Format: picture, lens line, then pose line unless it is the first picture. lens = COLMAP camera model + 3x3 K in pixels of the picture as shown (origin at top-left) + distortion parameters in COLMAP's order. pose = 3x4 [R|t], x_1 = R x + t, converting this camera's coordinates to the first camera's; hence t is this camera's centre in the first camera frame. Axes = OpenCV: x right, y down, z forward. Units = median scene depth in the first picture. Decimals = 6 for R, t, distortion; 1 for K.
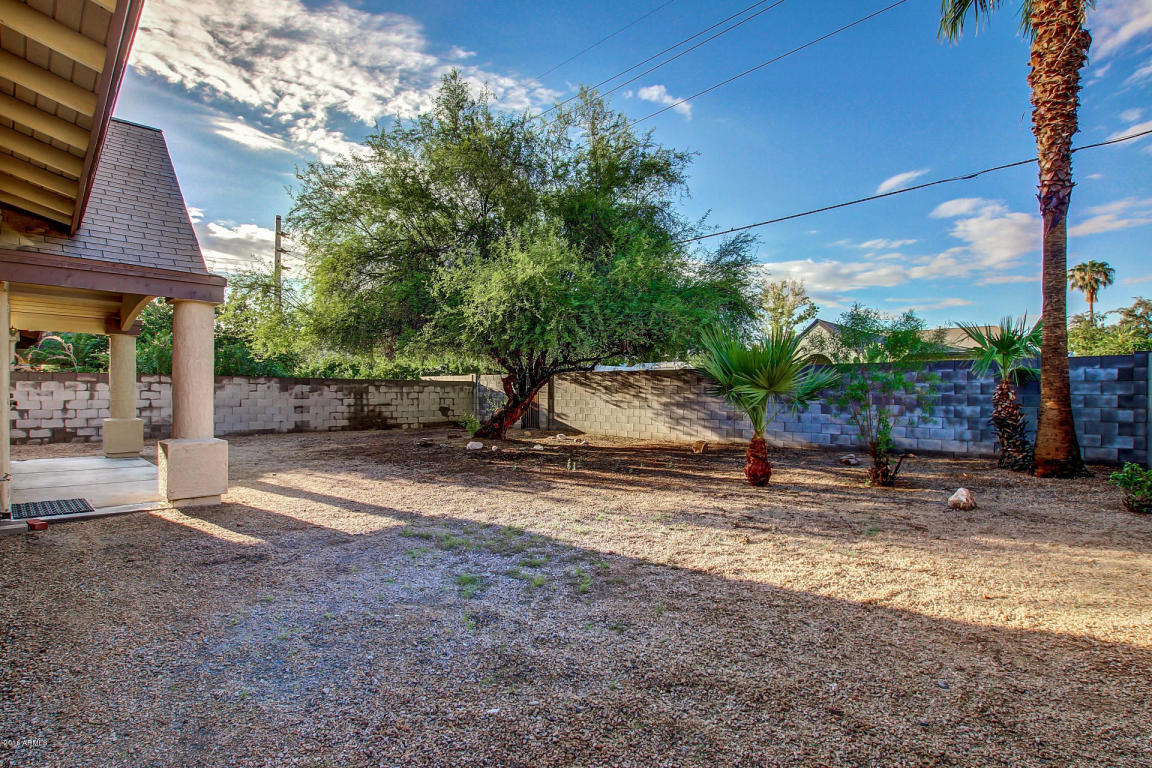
lens RADIAL K [[546.5, 0, 575.8], [0, 546.5, 387.1], [0, 0, 1]] dist [-0.002596, -0.000084]
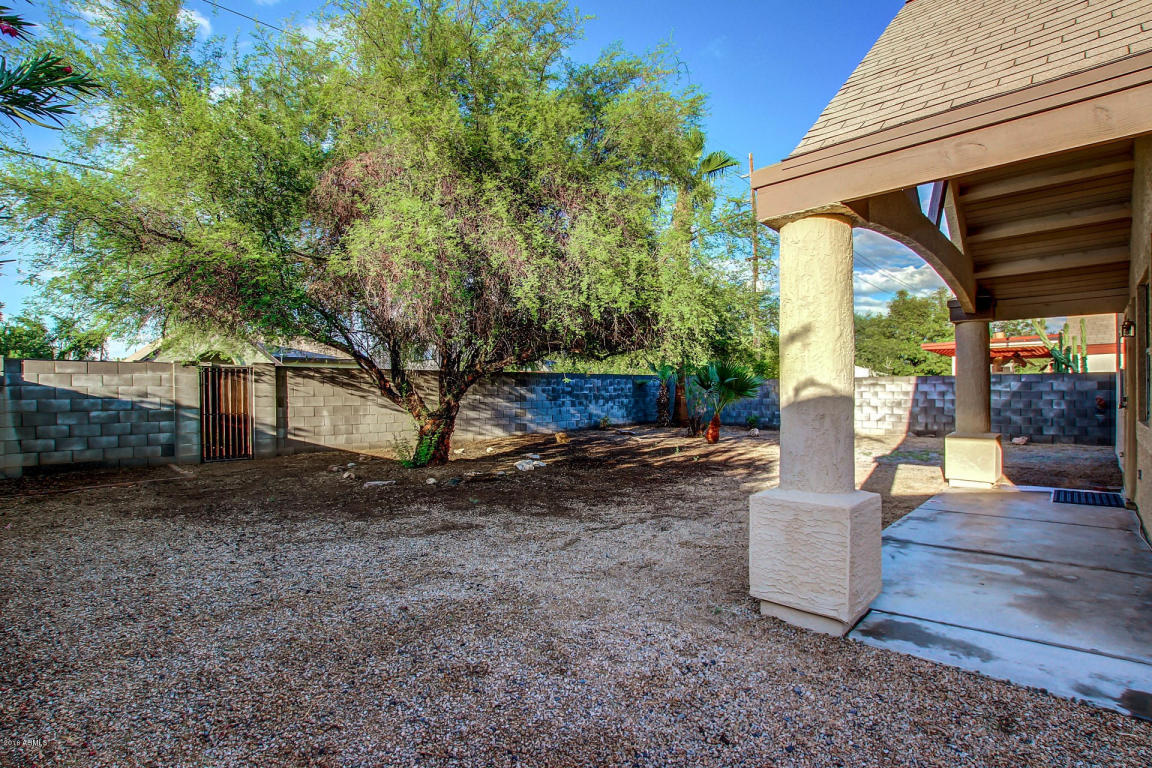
lens RADIAL K [[546.5, 0, 574.9], [0, 546.5, 388.8], [0, 0, 1]] dist [-0.002596, -0.000084]
pose [[0.018837, -0.001474, 0.999821, -0.727219], [-0.001864, 0.999997, 0.001510, -0.001670], [-0.999821, -0.001892, 0.018835, 0.702884]]
